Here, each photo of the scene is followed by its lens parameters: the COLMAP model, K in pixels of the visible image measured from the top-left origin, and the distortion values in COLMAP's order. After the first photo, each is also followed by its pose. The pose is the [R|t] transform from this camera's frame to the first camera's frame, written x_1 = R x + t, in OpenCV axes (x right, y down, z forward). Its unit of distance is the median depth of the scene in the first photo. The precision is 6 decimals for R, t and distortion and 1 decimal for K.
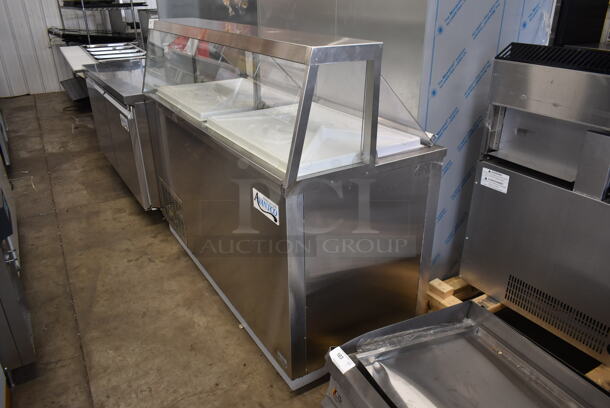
lens RADIAL K [[470.1, 0, 305.0], [0, 470.1, 204.0], [0, 0, 1]] dist [-0.031178, 0.000966]
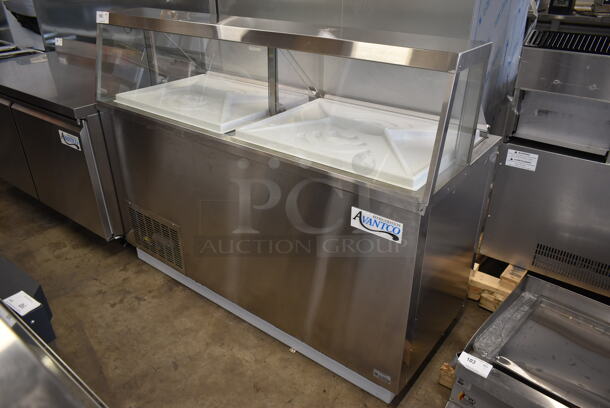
lens RADIAL K [[470.1, 0, 305.0], [0, 470.1, 204.0], [0, 0, 1]] dist [-0.031178, 0.000966]
pose [[0.936679, -0.159028, 0.311996, -0.358683], [0.142174, 0.986904, 0.076200, -0.091056], [-0.320029, -0.027017, 0.947023, 0.127308]]
